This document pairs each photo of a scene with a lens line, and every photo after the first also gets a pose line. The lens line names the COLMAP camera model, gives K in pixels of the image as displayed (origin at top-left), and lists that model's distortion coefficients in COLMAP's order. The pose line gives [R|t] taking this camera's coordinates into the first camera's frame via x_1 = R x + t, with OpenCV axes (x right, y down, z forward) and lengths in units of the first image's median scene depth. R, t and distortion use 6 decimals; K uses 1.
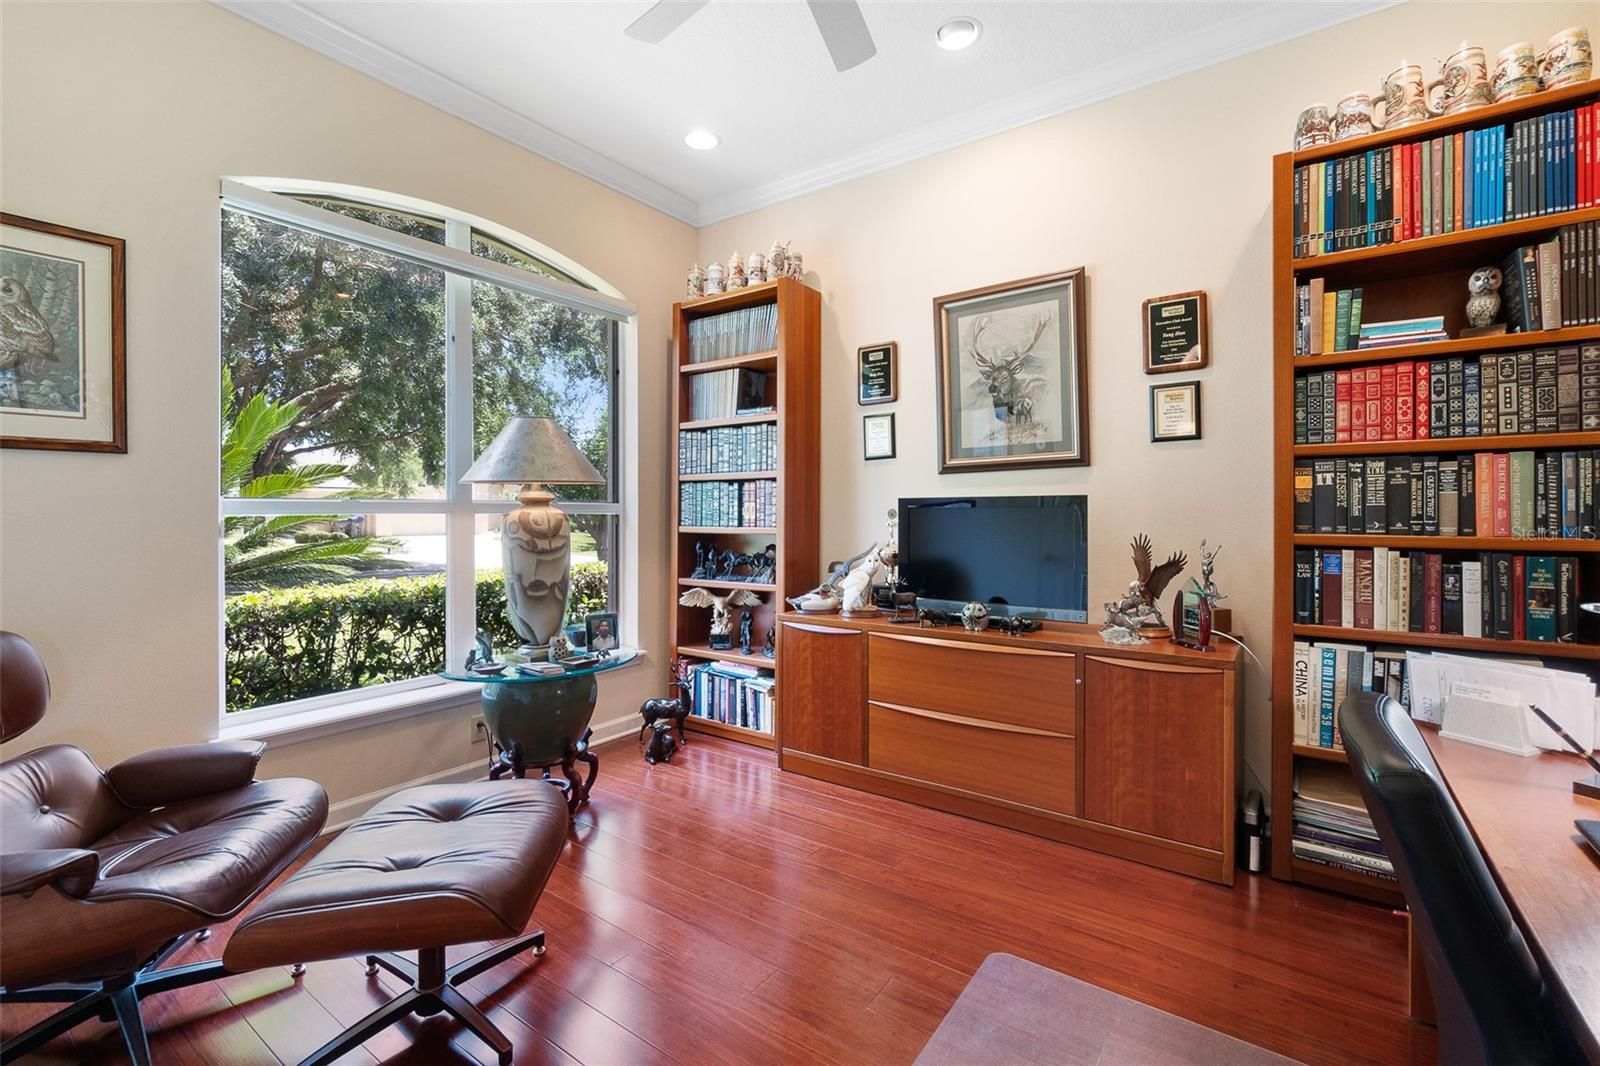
lens RADIAL K [[696.5, 0, 797.9], [0, 696.5, 512.4], [0, 0, 1]] dist [-0.010617, 0.003406]
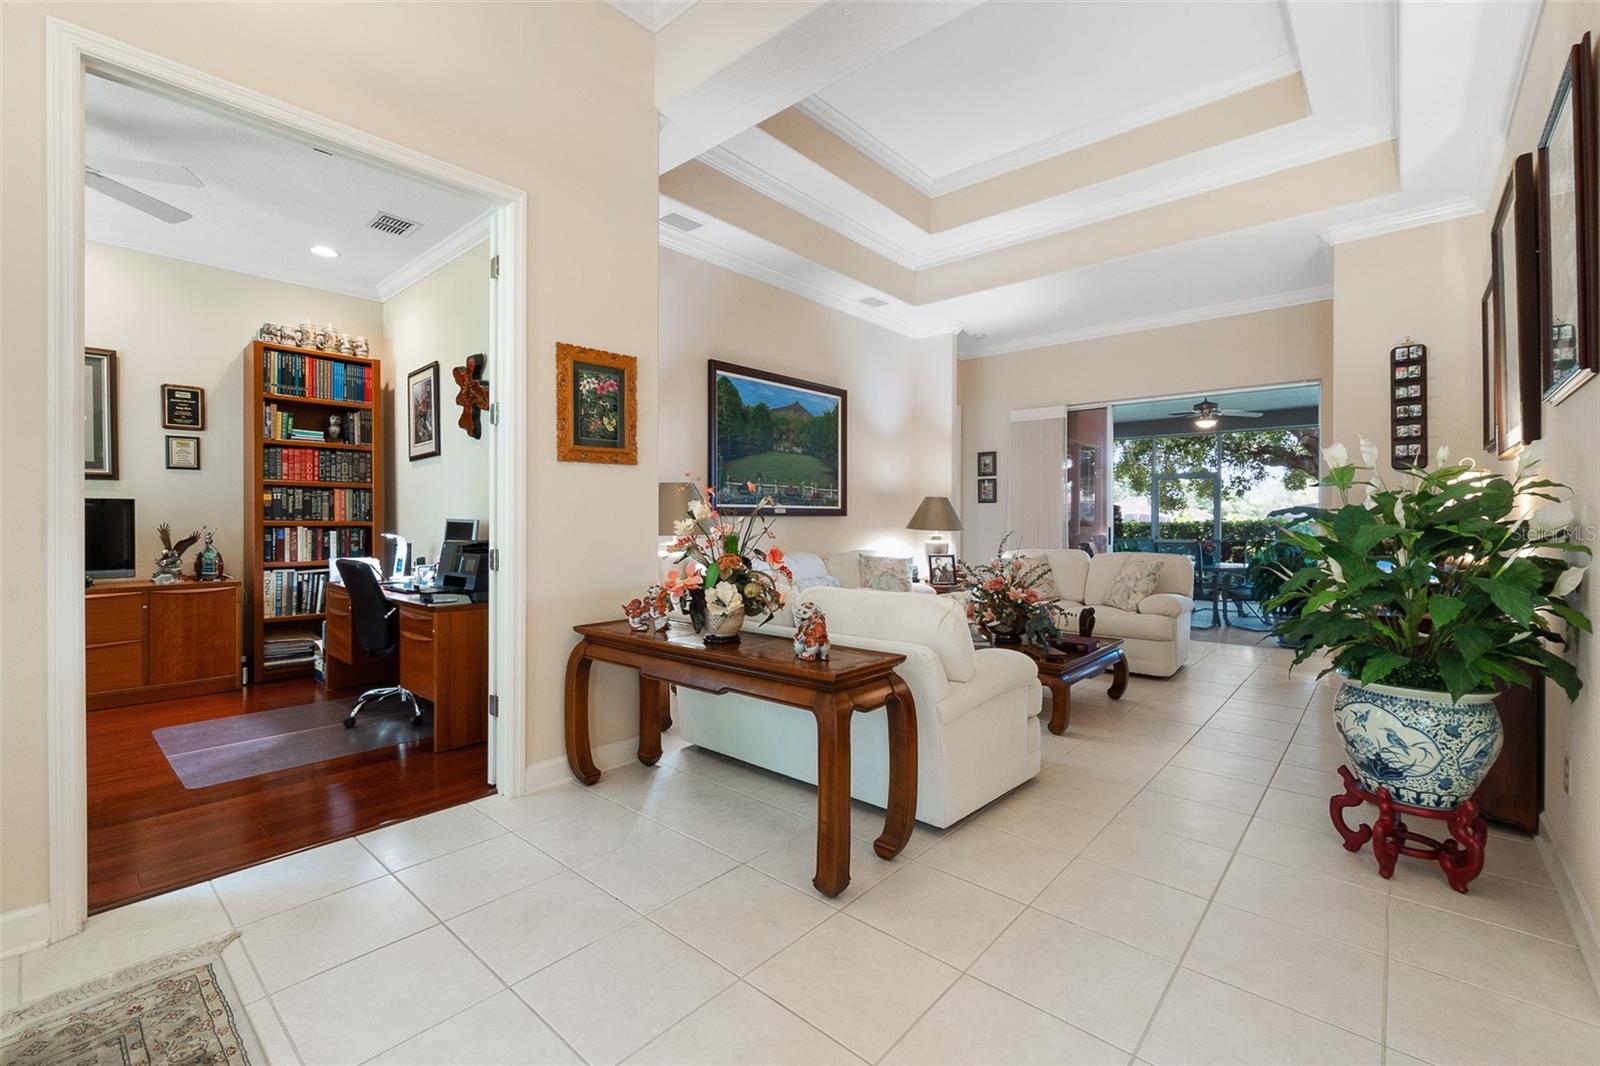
lens RADIAL K [[696.5, 0, 799.3], [0, 696.5, 523.6], [0, 0, 1]] dist [-0.010617, 0.003406]
pose [[0.092463, -0.001569, 0.995715, -1.311063], [-0.002615, 0.999995, 0.001818, 0.032205], [-0.995713, -0.002771, 0.092458, -0.880065]]
